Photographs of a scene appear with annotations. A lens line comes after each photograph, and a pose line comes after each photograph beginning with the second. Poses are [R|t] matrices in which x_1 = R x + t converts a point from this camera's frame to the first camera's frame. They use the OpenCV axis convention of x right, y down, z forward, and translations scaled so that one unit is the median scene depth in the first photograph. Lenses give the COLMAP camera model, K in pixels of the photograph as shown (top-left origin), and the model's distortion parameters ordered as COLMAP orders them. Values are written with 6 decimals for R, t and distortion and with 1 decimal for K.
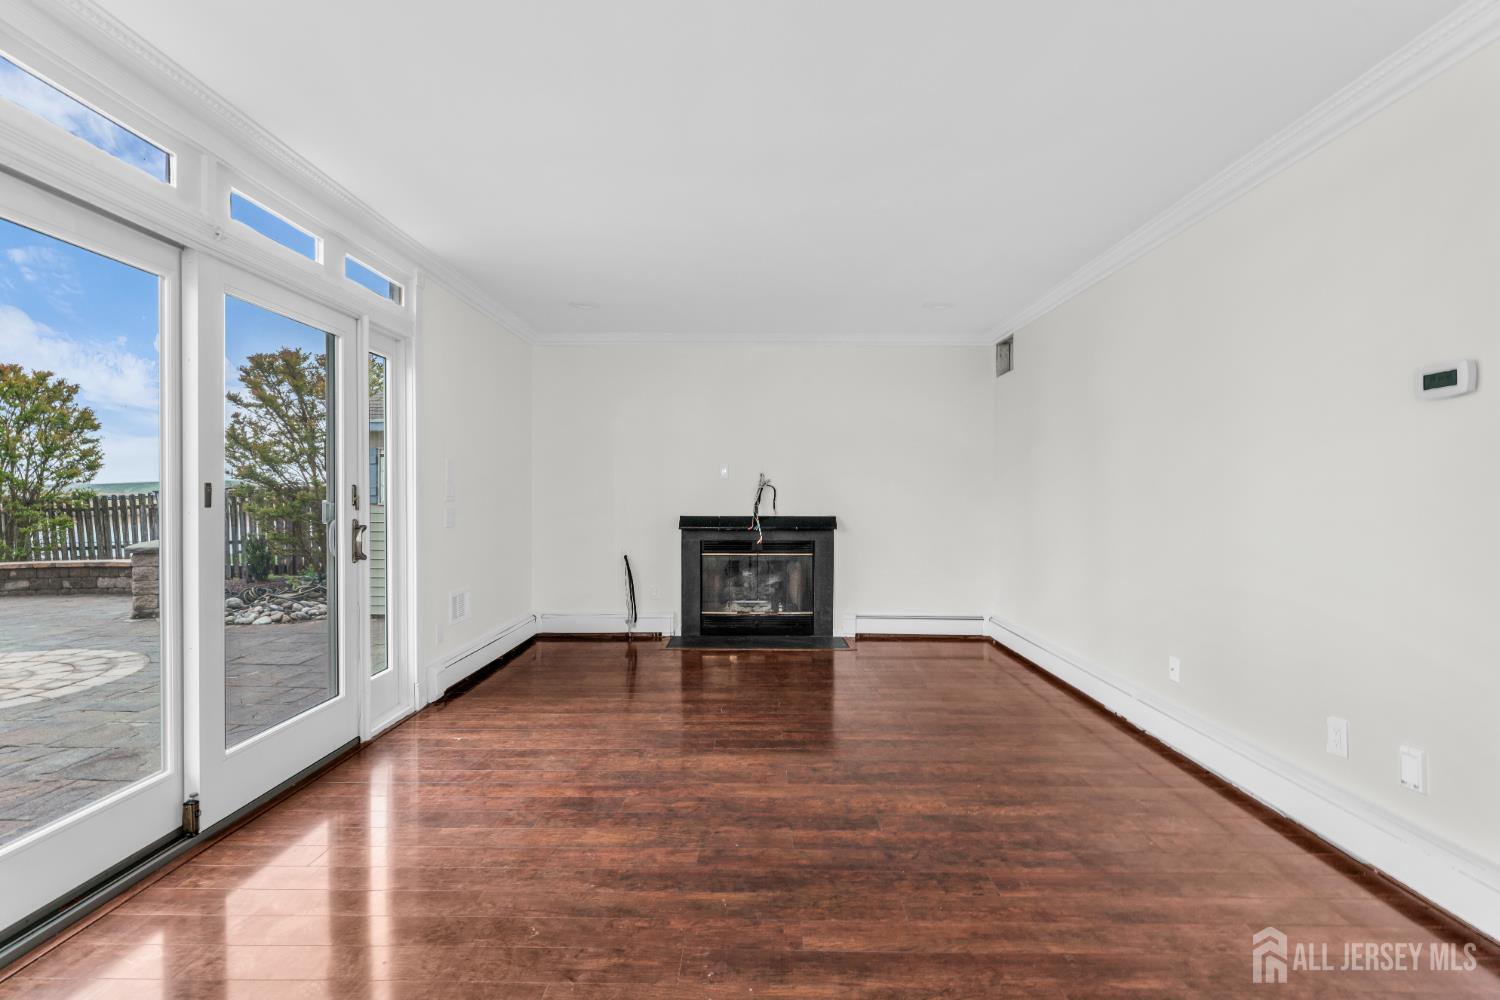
lens RADIAL K [[701.3, 0, 750.0], [0, 701.3, 500.0], [0, 0, 1]] dist [-0.001759, 0.000078]
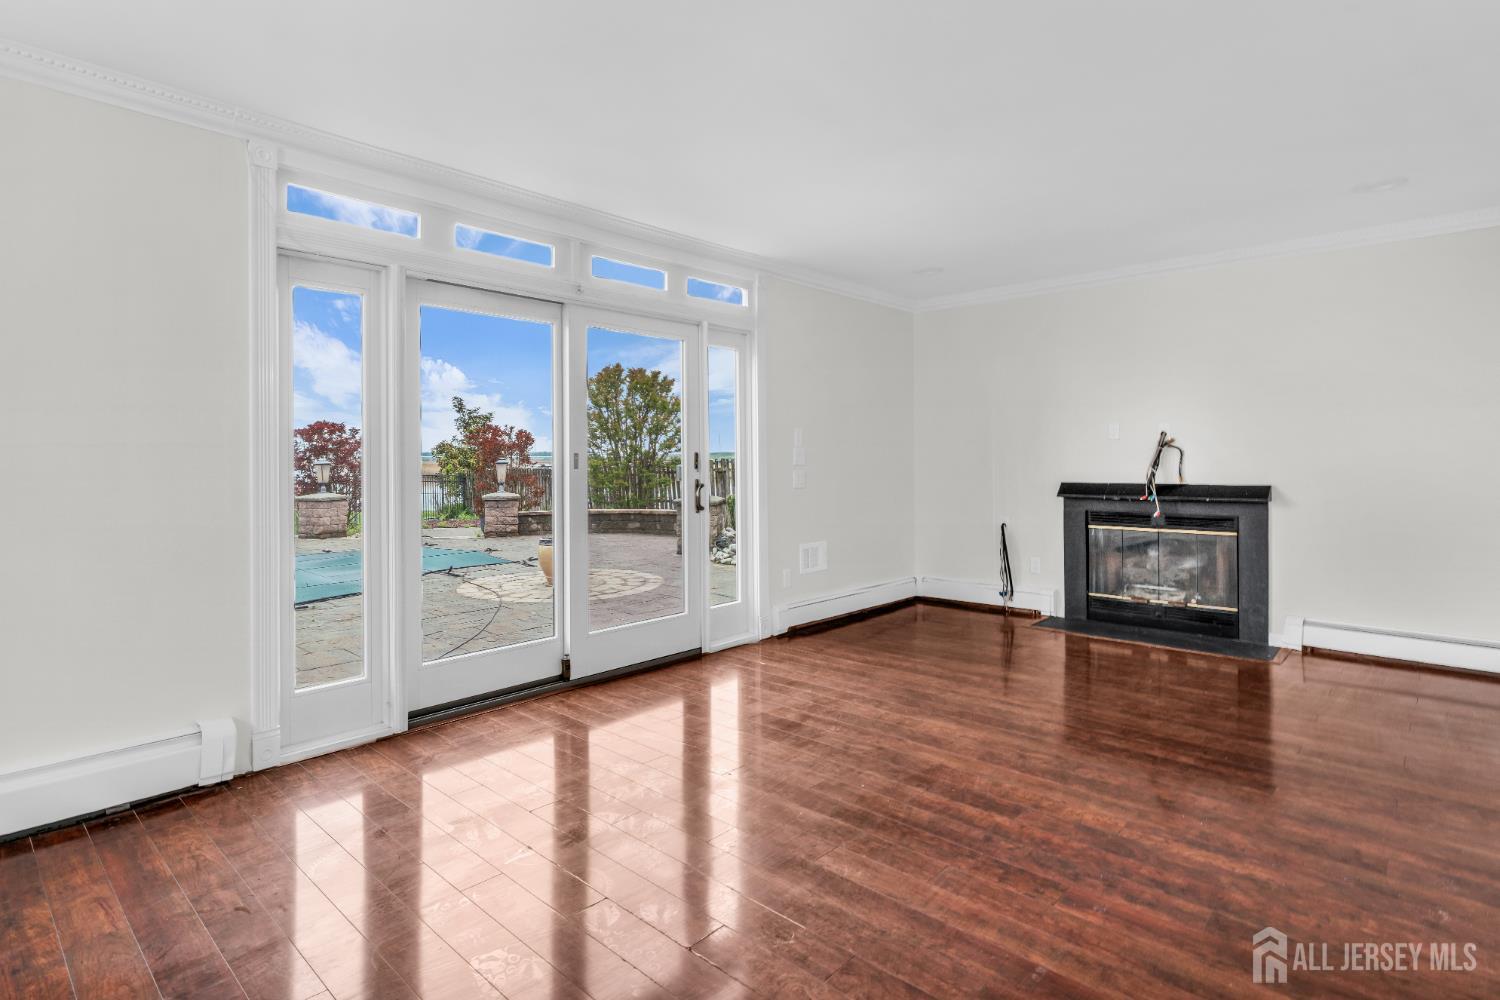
lens RADIAL K [[778.7, 0, 747.0], [0, 778.7, 458.4], [0, 0, 1]] dist [0.001872, 0.000252]
pose [[0.736145, -0.006262, -0.676795, 0.281382], [0.000475, 0.999962, -0.008736, 0.001204], [0.676823, 0.006110, 0.736120, 0.000474]]
